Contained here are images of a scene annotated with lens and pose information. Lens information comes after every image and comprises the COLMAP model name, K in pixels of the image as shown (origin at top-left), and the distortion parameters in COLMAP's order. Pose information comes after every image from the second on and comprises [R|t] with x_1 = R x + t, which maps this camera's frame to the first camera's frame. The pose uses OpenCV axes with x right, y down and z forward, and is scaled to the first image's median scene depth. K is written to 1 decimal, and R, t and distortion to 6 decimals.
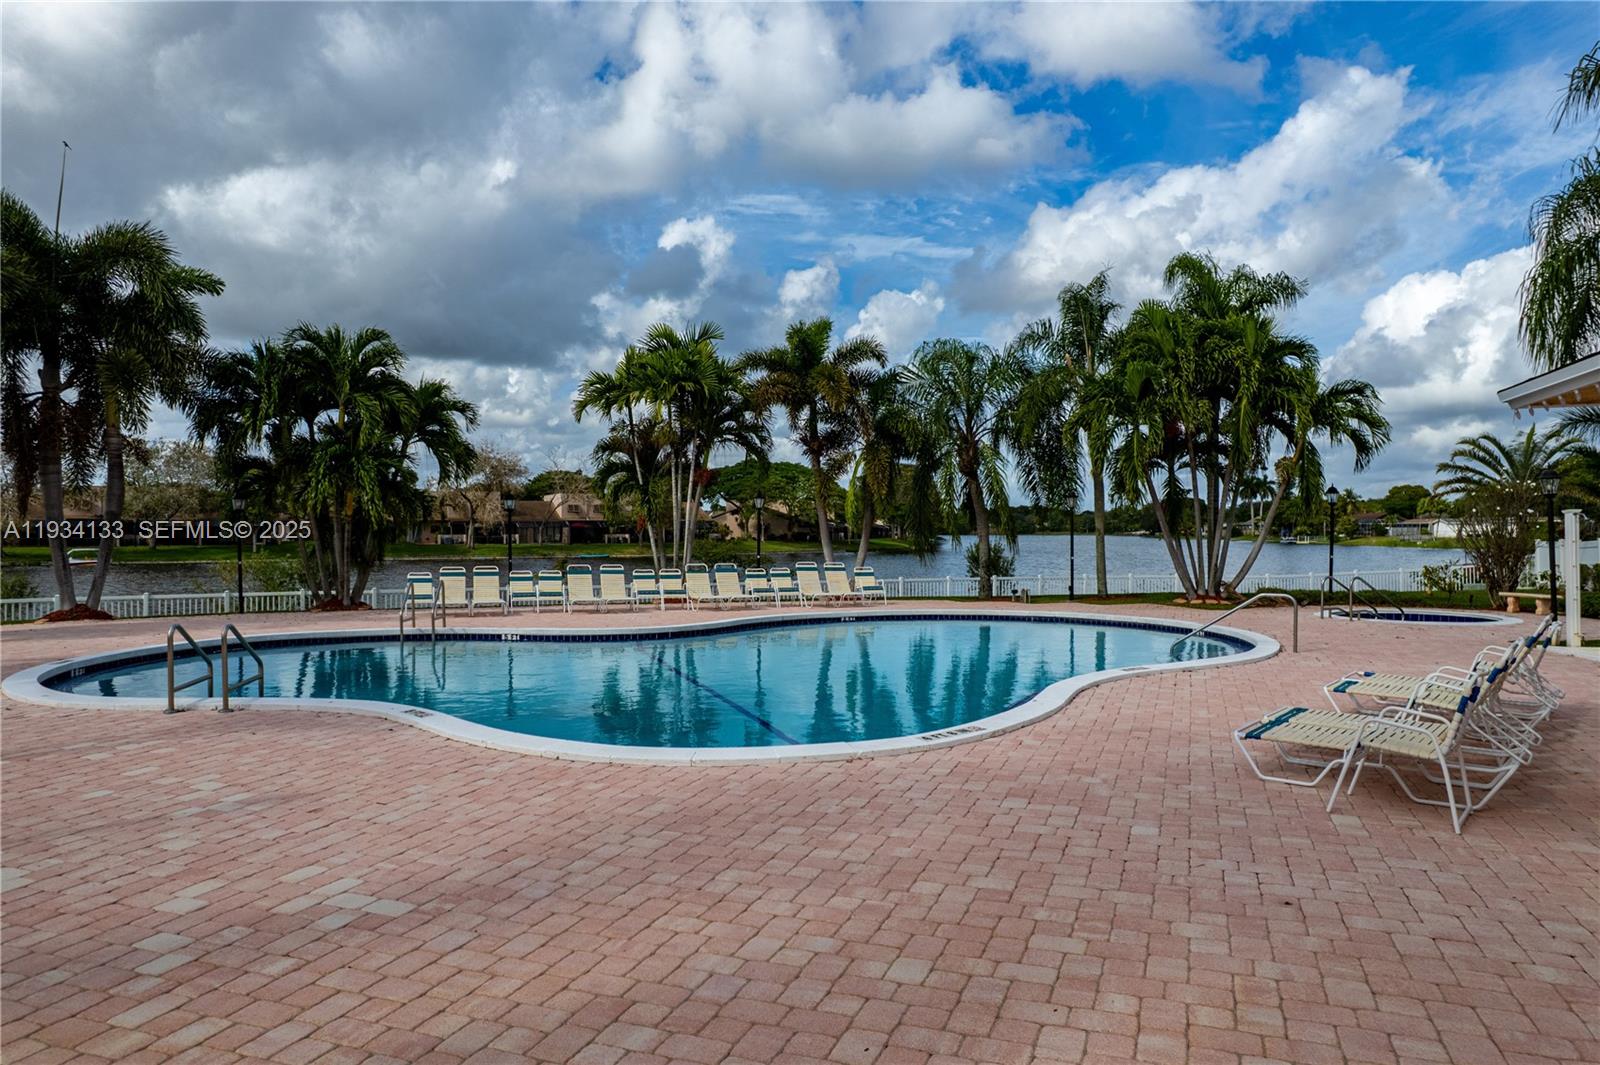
lens RADIAL K [[1003.5, 0, 800.0], [0, 1003.5, 532.5], [0, 0, 1]] dist [-0.073779, 0.060500]
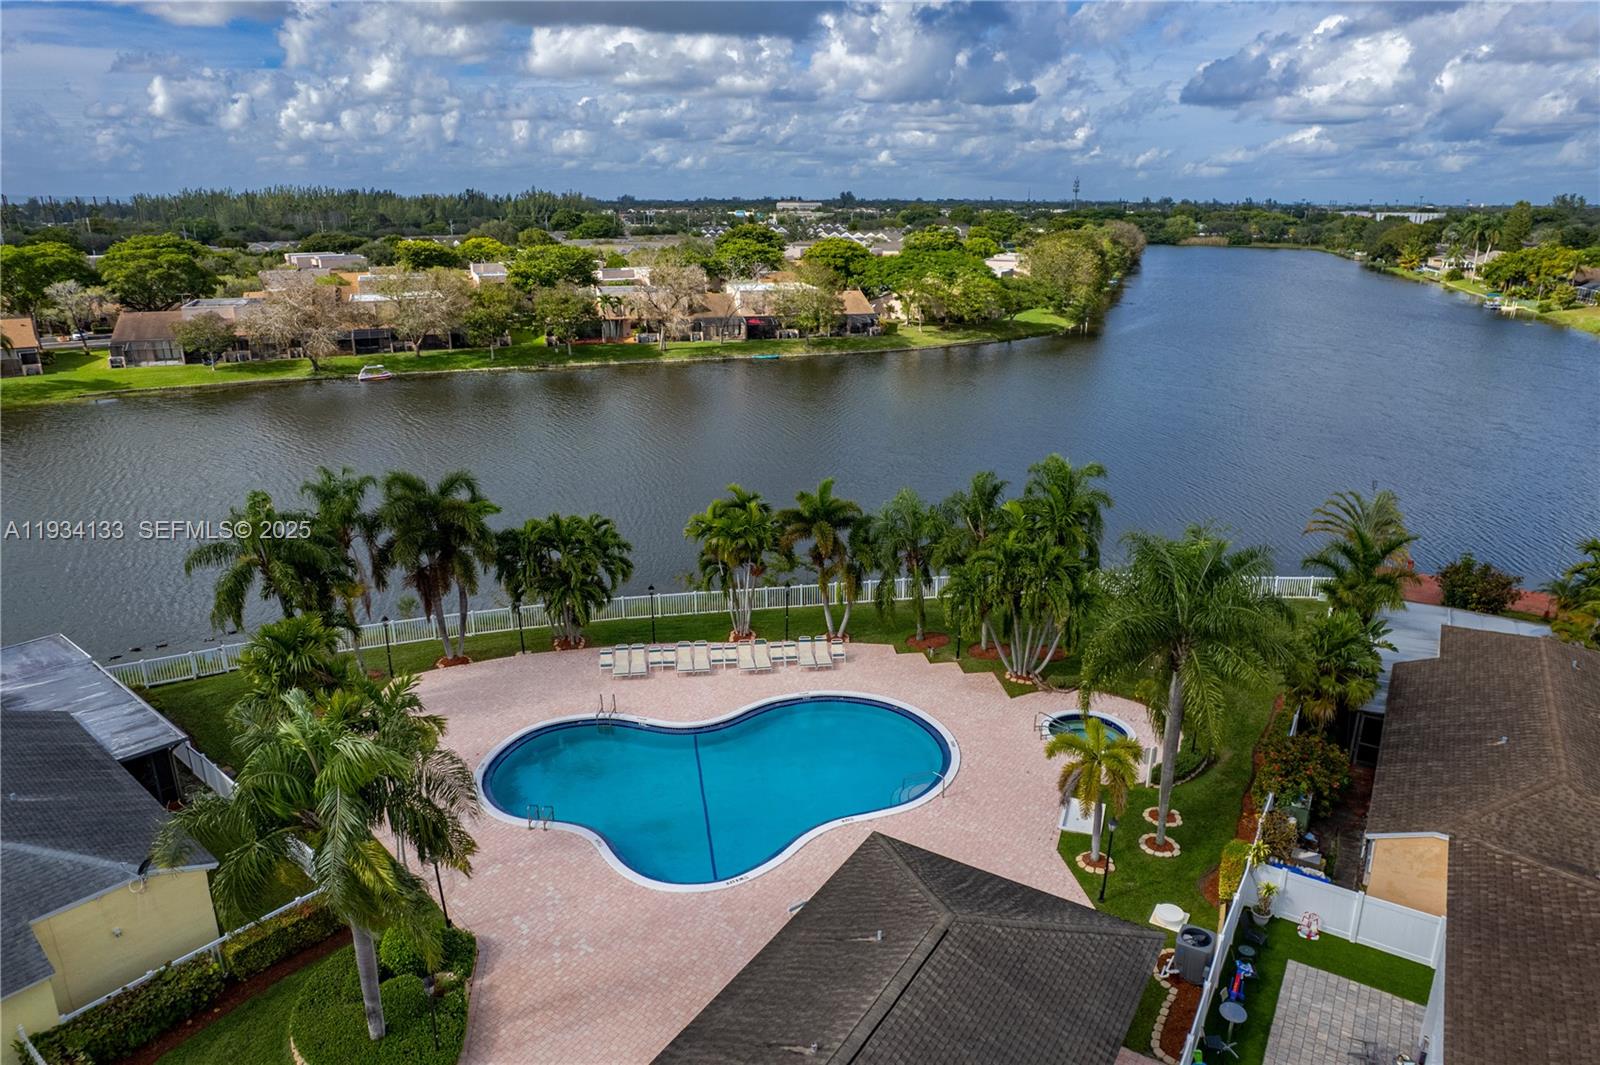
lens RADIAL K [[1003.5, 0, 800.0], [0, 1003.5, 532.5], [0, 0, 1]] dist [-0.073779, 0.060500]
pose [[0.979310, 0.062500, -0.192472, 0.356513], [0.001436, 0.948941, 0.315449, -0.767296], [0.202361, -0.309199, 0.929218, -0.690058]]
